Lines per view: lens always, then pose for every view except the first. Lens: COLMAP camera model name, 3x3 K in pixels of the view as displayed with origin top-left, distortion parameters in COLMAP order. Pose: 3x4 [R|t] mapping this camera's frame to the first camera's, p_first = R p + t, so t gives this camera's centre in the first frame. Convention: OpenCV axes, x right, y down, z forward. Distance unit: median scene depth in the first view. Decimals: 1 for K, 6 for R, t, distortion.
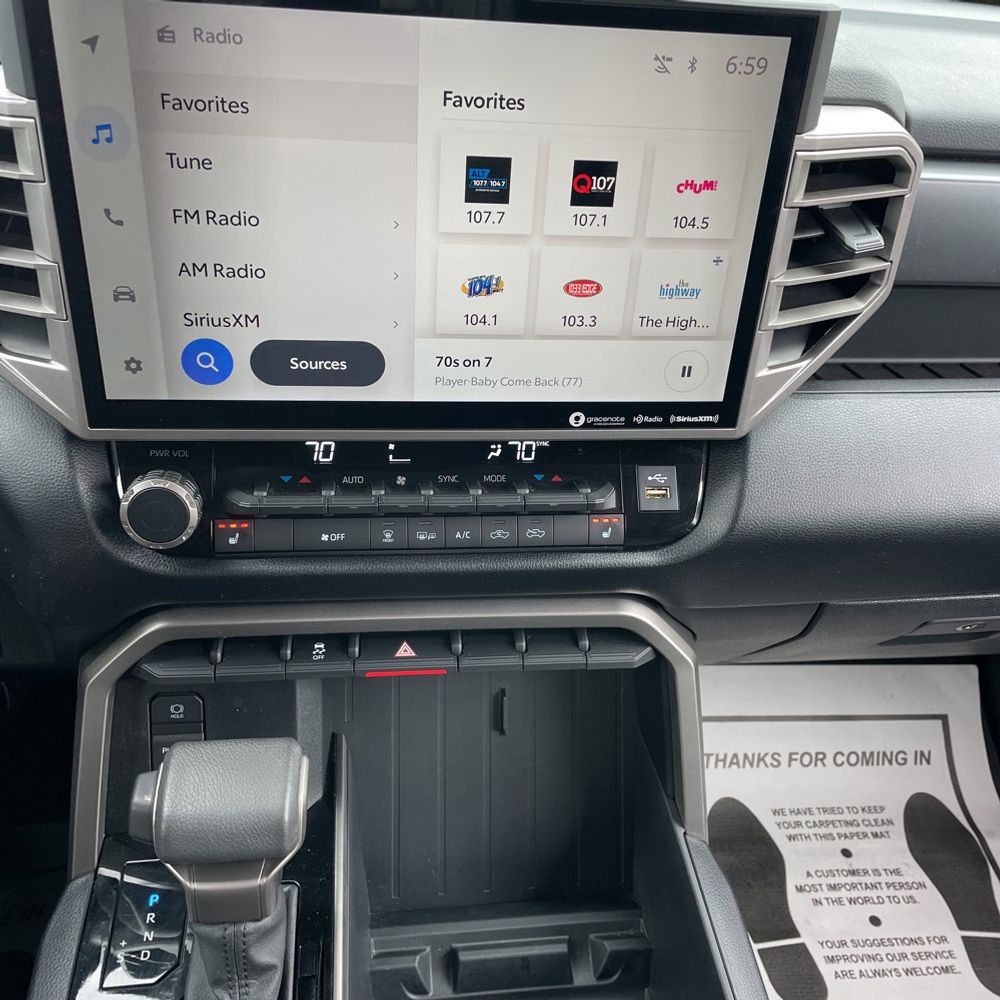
lens RADIAL K [[977.9, 0, 504.0], [0, 977.9, 499.2], [0, 0, 1]] dist [0.037734, 0.000000]
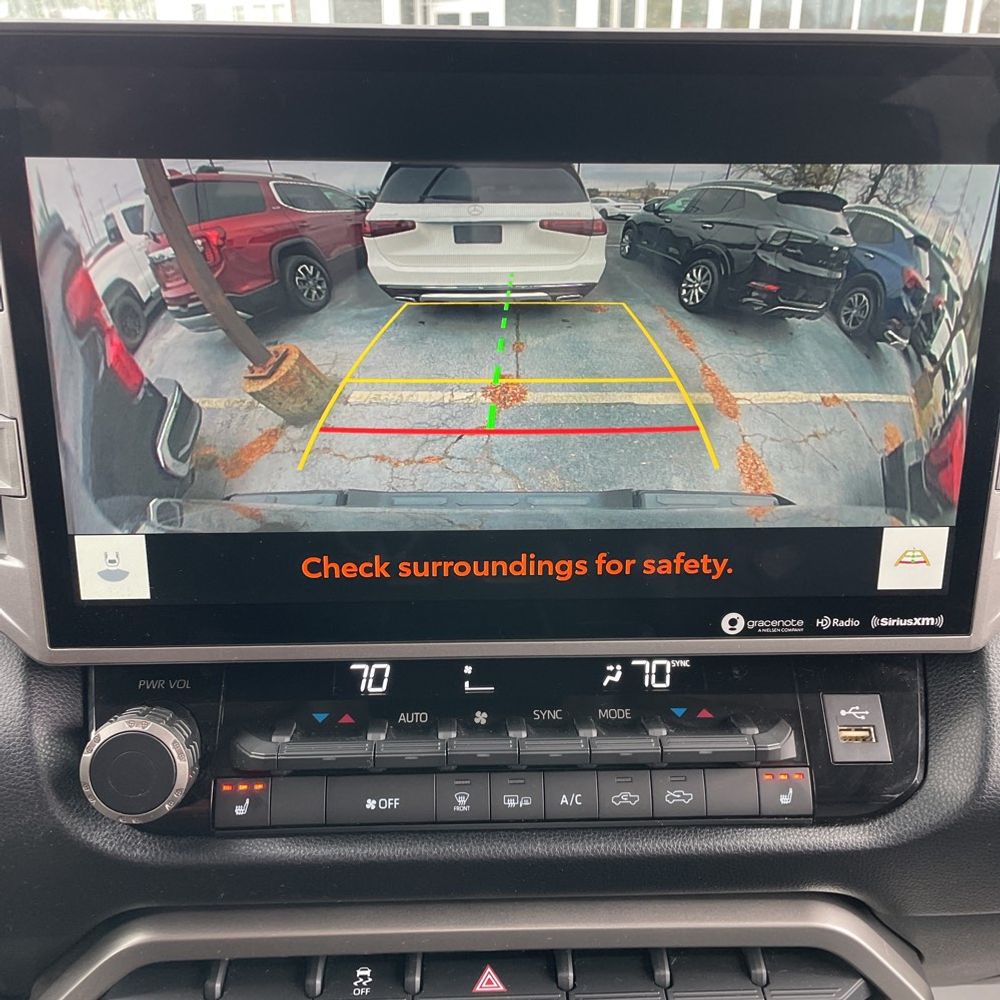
lens RADIAL K [[977.9, 0, 498.9], [0, 977.9, 494.6], [0, 0, 1]] dist [0.037734, 0.000000]
pose [[0.994431, -0.033584, -0.099894, -0.016591], [0.006827, 0.966403, -0.256940, 0.006726], [0.105167, 0.254827, 0.961251, 0.284267]]
